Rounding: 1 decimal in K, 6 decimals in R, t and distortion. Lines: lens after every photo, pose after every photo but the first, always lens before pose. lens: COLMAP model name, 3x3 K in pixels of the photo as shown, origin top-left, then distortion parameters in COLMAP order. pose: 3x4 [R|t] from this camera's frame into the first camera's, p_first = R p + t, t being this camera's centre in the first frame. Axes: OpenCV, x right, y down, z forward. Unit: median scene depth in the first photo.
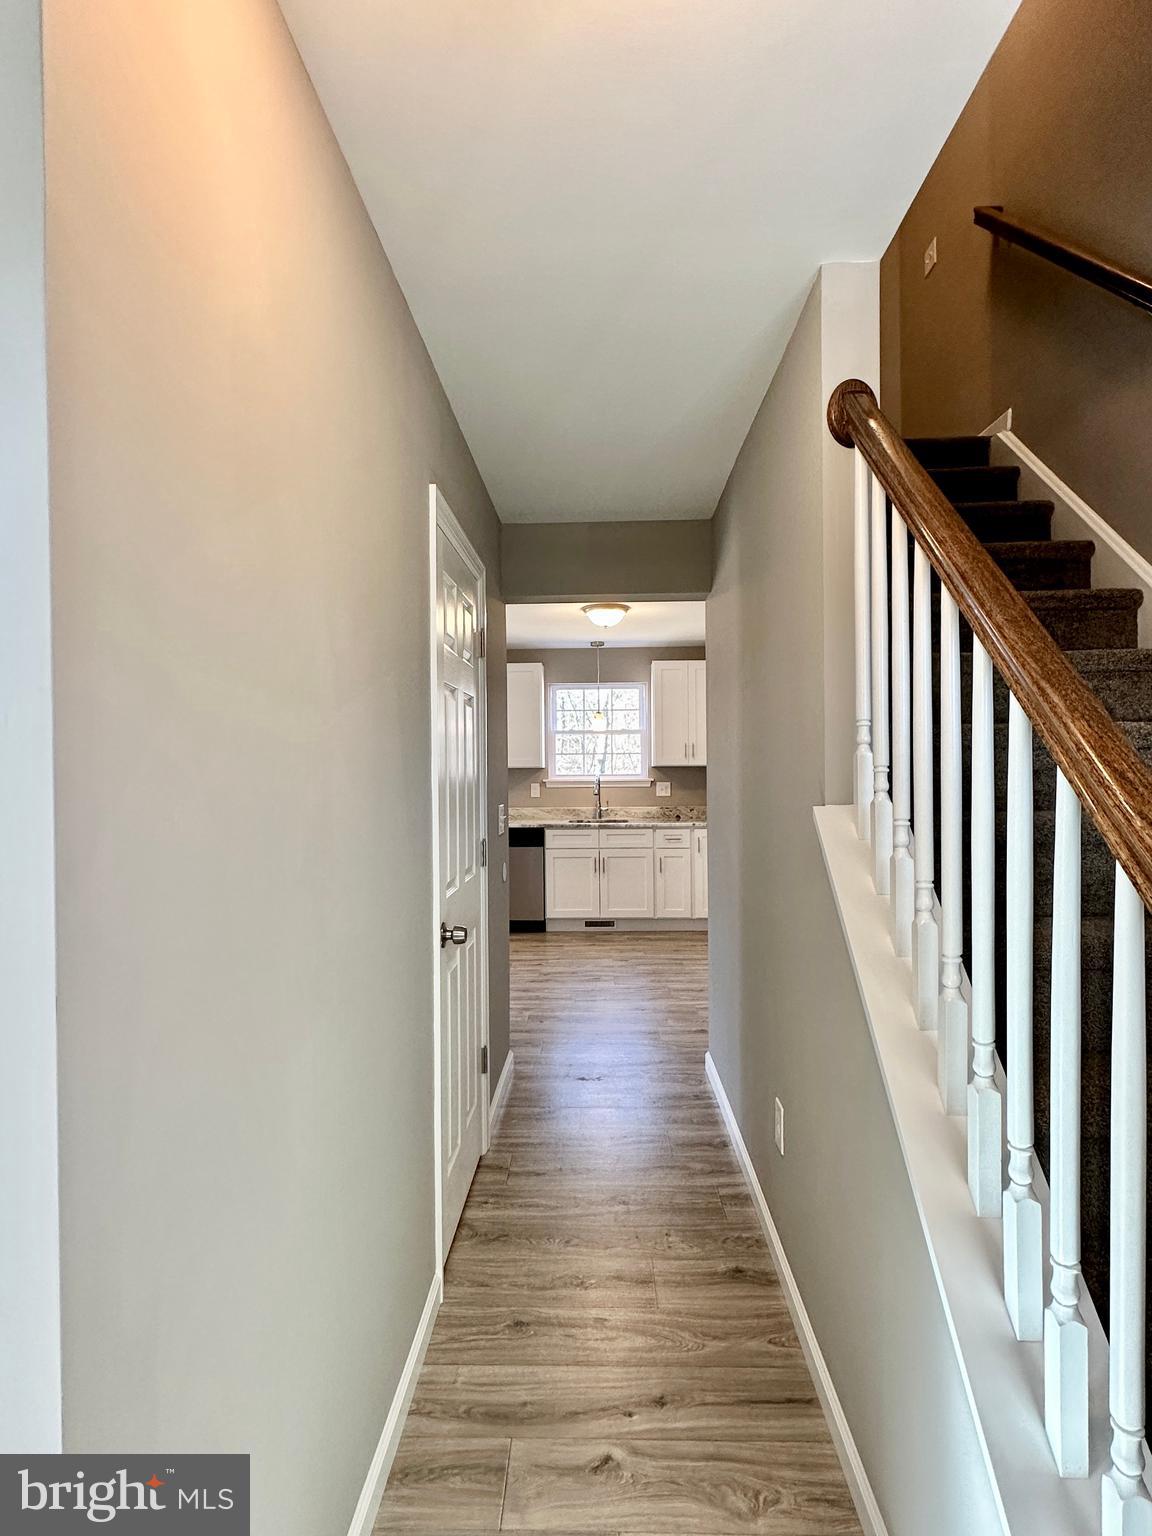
lens RADIAL K [[800.2, 0, 576.0], [0, 800.2, 768.0], [0, 0, 1]] dist [0.000773, 0.000661]
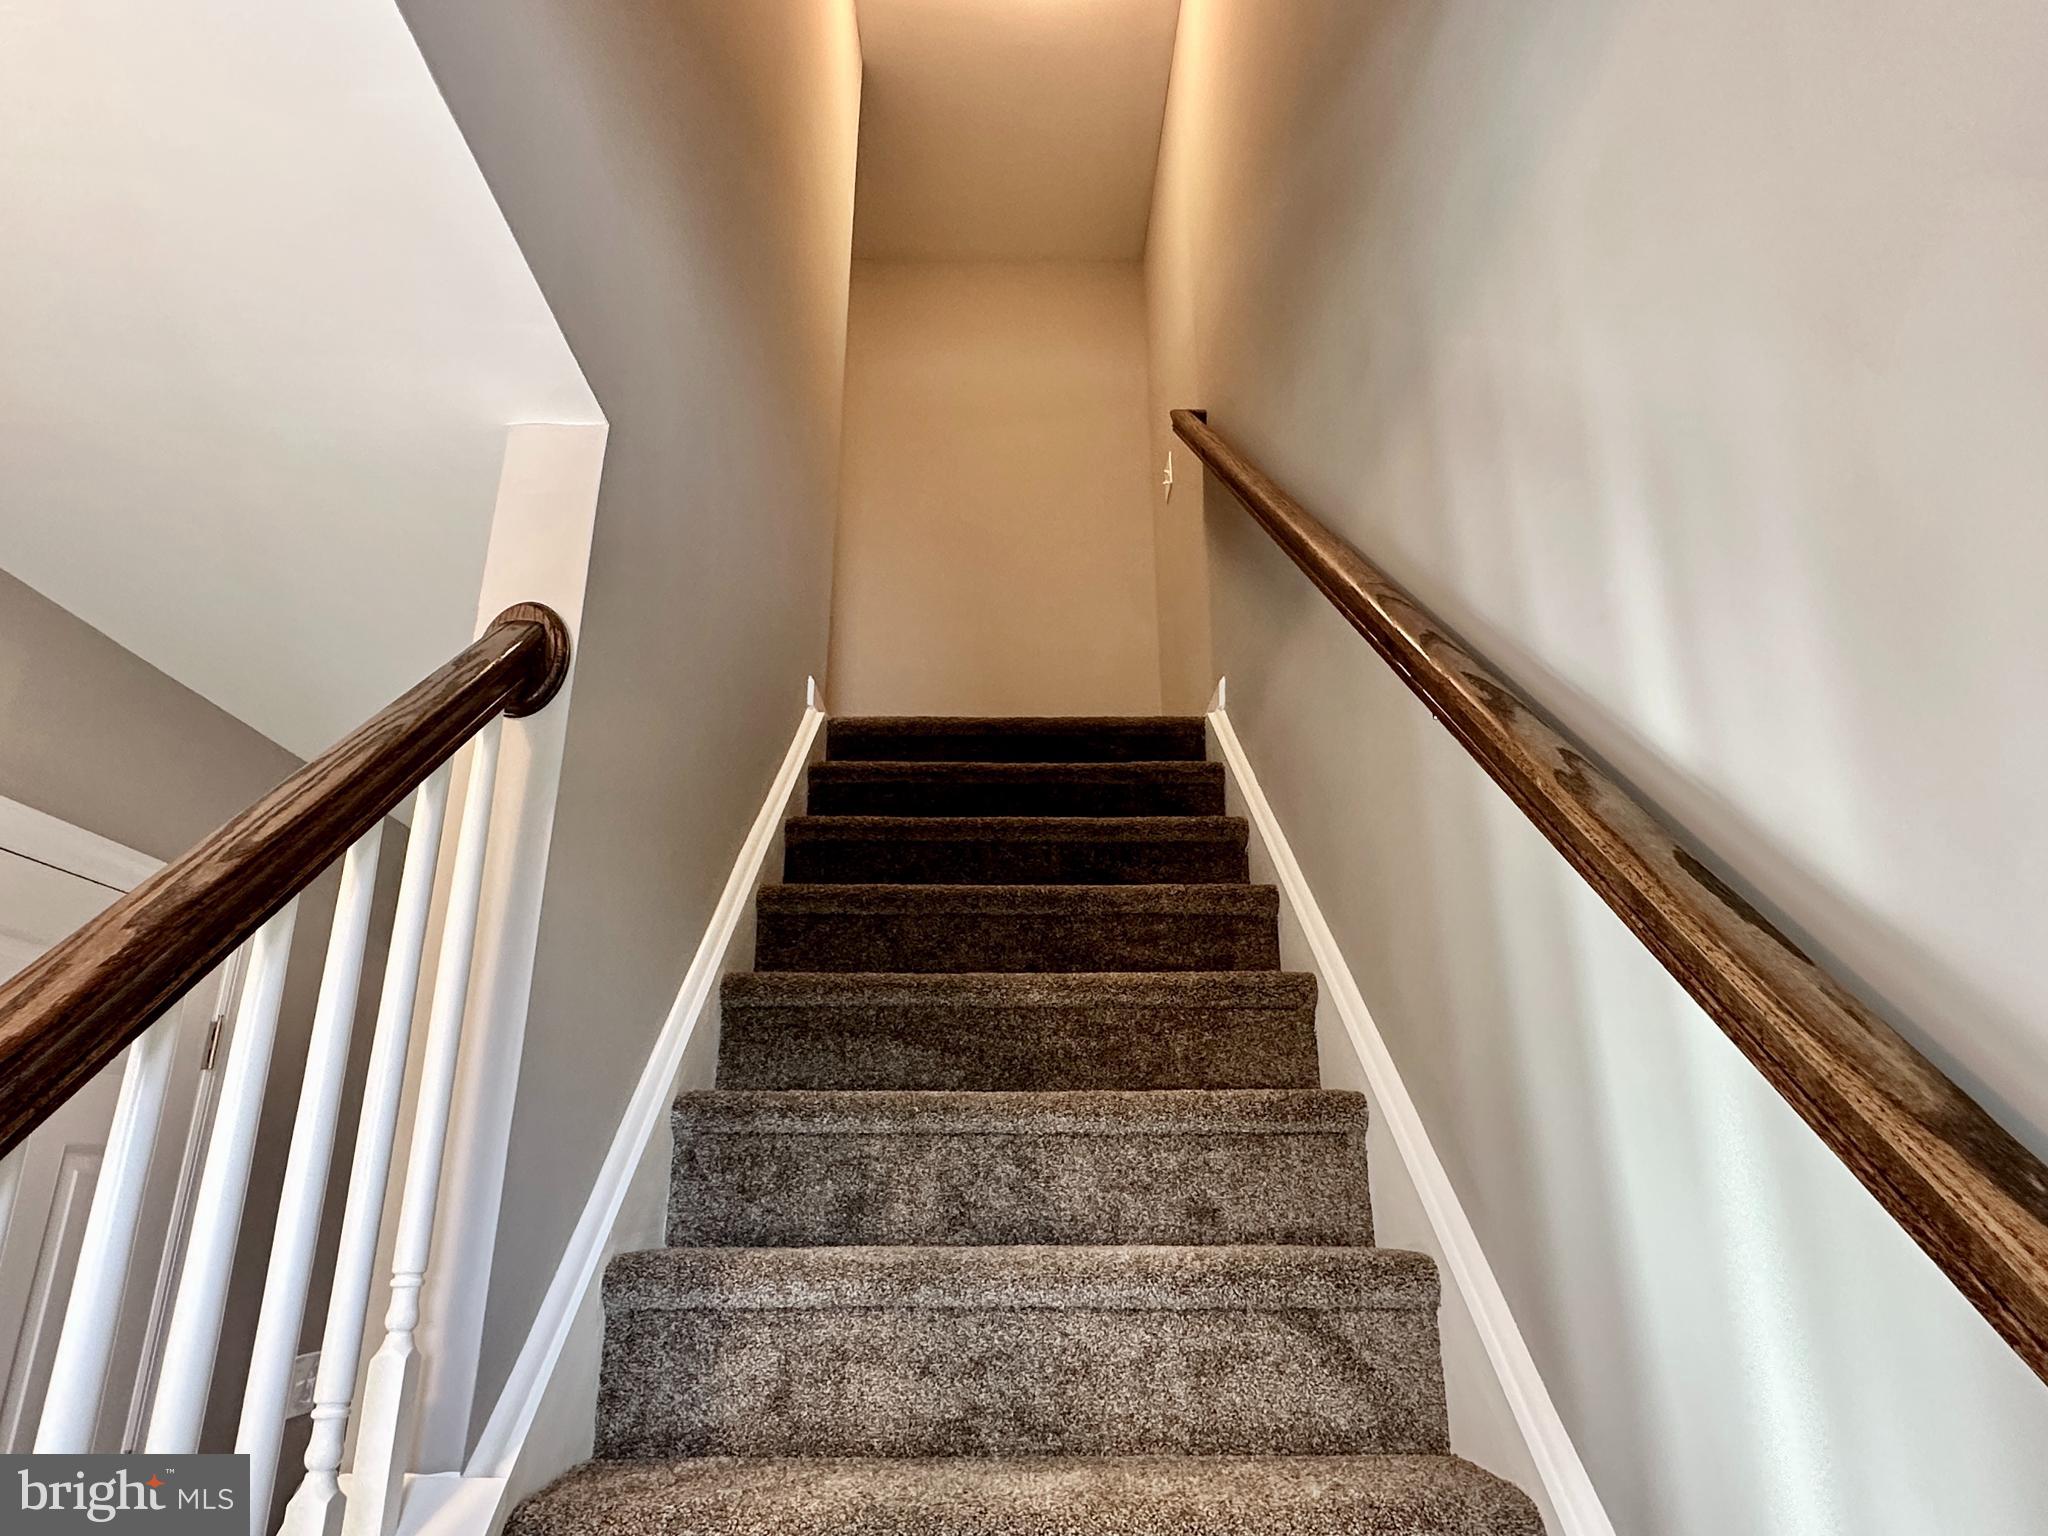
lens RADIAL K [[1224.9, 0, 1024.0], [0, 1224.9, 768.0], [0, 0, 1]] dist [0.001988, 0.000096]
pose [[0.998737, 0.024357, 0.043938, 0.437895], [-0.008038, 0.940810, -0.338838, -0.063345], [-0.049591, 0.338057, 0.939818, 0.146419]]
